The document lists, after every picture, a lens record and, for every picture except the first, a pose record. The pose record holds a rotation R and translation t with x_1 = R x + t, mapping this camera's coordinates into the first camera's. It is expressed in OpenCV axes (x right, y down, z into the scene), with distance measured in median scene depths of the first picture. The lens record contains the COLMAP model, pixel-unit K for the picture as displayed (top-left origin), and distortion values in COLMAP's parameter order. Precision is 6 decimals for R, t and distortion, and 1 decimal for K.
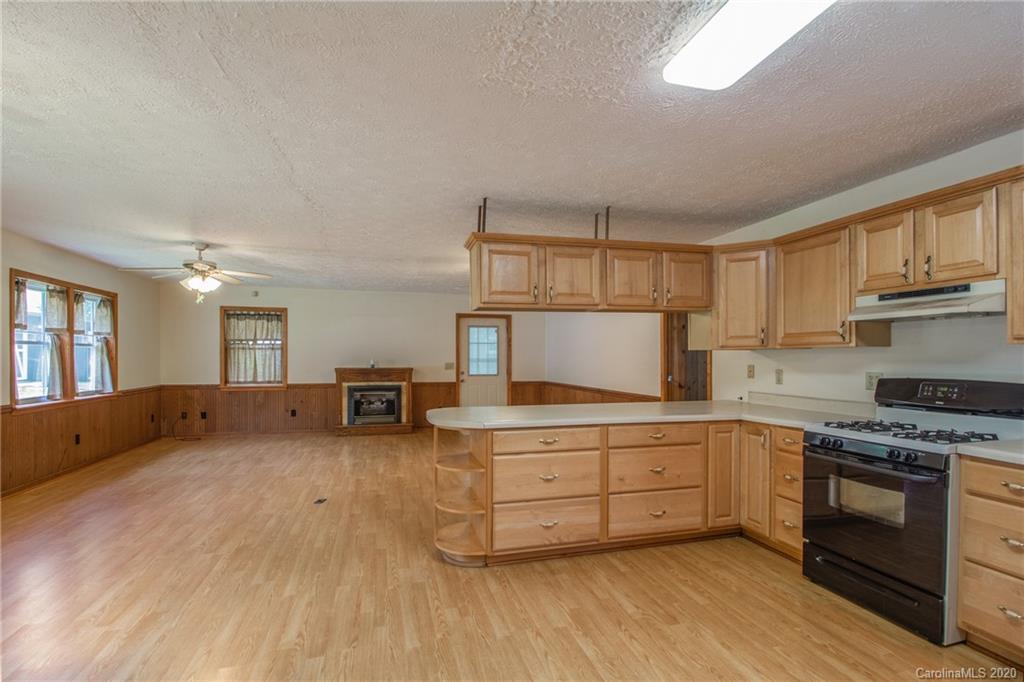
lens RADIAL K [[464.1, 0, 511.9], [0, 464.1, 358.1], [0, 0, 1]] dist [0.000898, 0.000054]
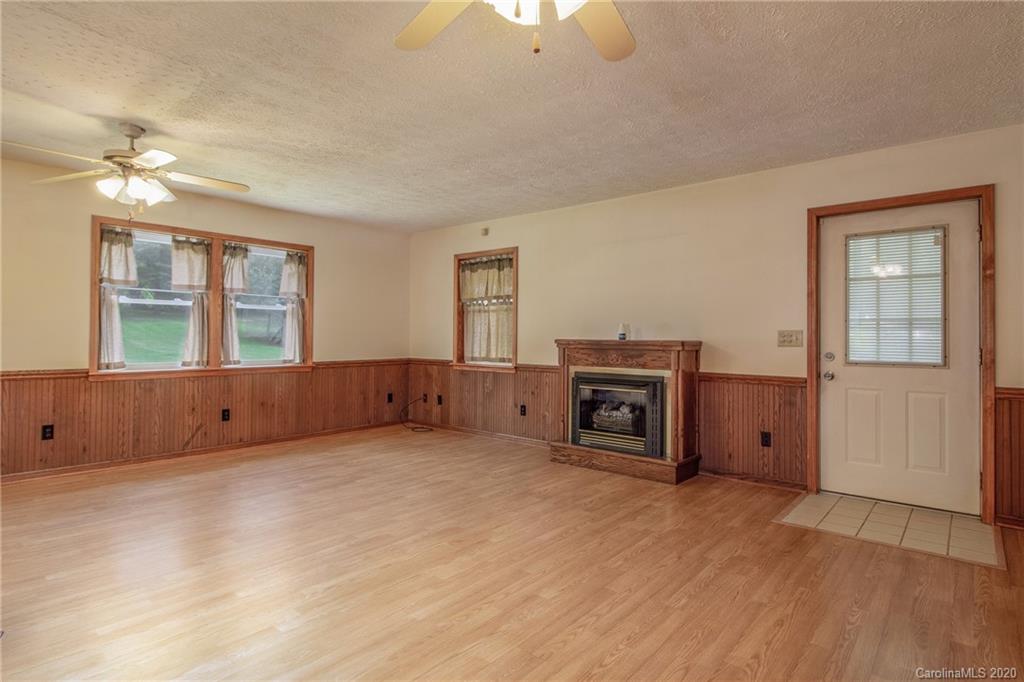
lens RADIAL K [[490.3, 0, 634.6], [0, 490.3, 330.6], [0, 0, 1]] dist [0.002325, 0.000217]
pose [[0.580529, -0.015955, -0.814083, 0.161513], [-0.004854, 0.999722, -0.023055, 0.023686], [0.814225, 0.017336, 0.580290, 0.715518]]
